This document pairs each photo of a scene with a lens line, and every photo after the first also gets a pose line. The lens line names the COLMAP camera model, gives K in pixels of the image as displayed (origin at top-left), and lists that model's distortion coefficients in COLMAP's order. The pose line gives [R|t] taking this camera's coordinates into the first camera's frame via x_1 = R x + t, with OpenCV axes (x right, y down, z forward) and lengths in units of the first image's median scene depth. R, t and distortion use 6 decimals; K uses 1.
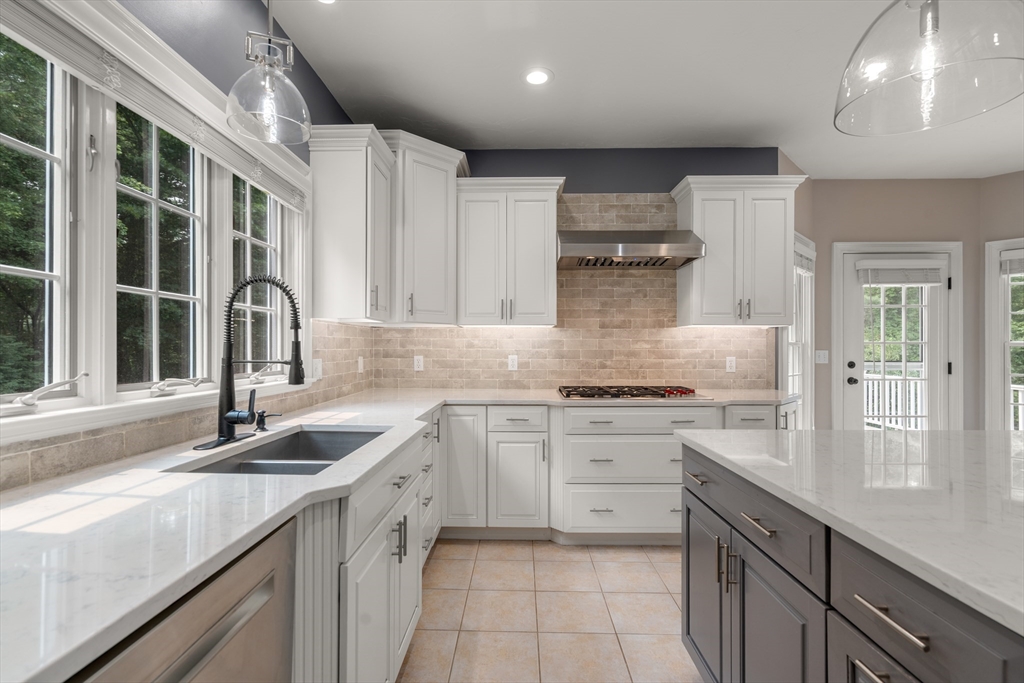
lens RADIAL K [[465.5, 0, 511.9], [0, 465.5, 345.5], [0, 0, 1]] dist [-0.003075, 0.002111]
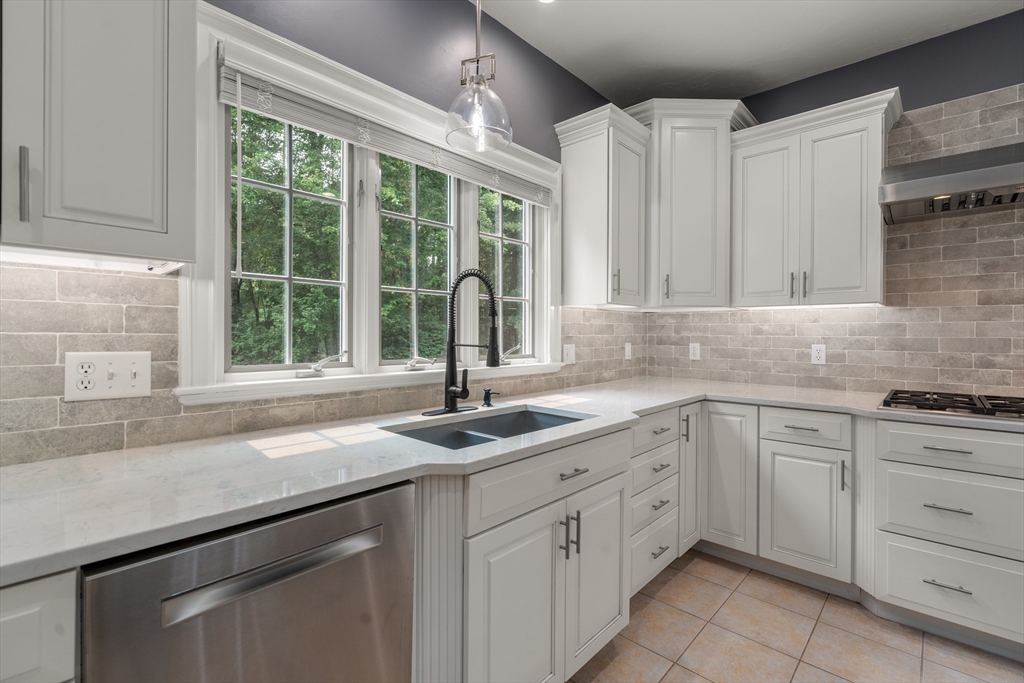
lens RADIAL K [[465.5, 0, 510.9], [0, 465.5, 336.1], [0, 0, 1]] dist [-0.003075, 0.002111]
pose [[0.746790, 0.005107, -0.665041, 0.167119], [0.000048, 0.999970, 0.007732, 0.001737], [0.665060, -0.005806, 0.746767, 0.117076]]
